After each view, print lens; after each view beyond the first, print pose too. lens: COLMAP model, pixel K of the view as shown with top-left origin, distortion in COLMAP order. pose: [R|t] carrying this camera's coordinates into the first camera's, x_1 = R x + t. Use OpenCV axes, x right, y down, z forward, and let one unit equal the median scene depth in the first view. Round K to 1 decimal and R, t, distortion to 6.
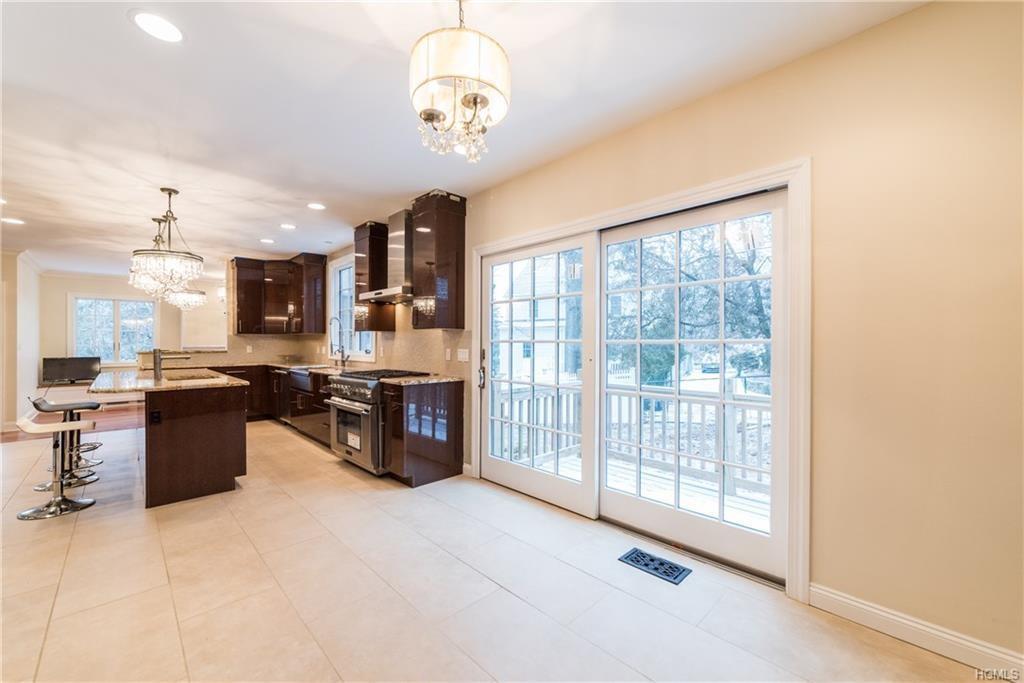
lens RADIAL K [[397.8, 0, 509.8], [0, 397.8, 344.8], [0, 0, 1]] dist [-0.002226, -0.000229]
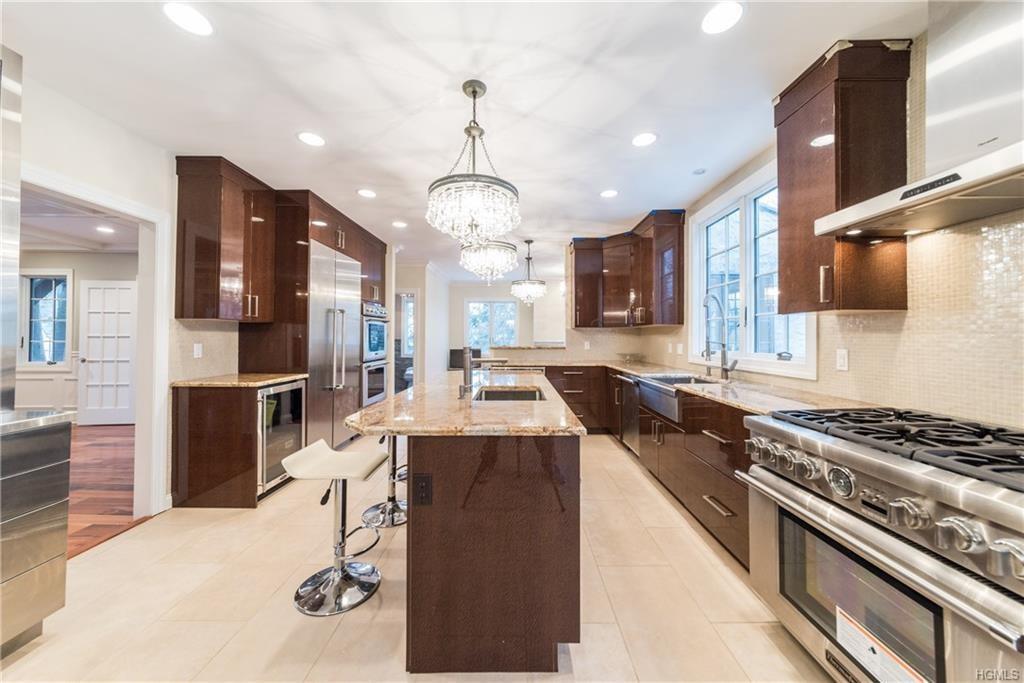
lens RADIAL K [[354.7, 0, 512.0], [0, 354.7, 341.5], [0, 0, 1]] dist [0.000482, 0.000064]
pose [[0.703715, 0.008874, -0.710427, -0.255527], [-0.004823, 0.999959, 0.007713, -0.002487], [0.710466, -0.002001, 0.703729, 0.392835]]
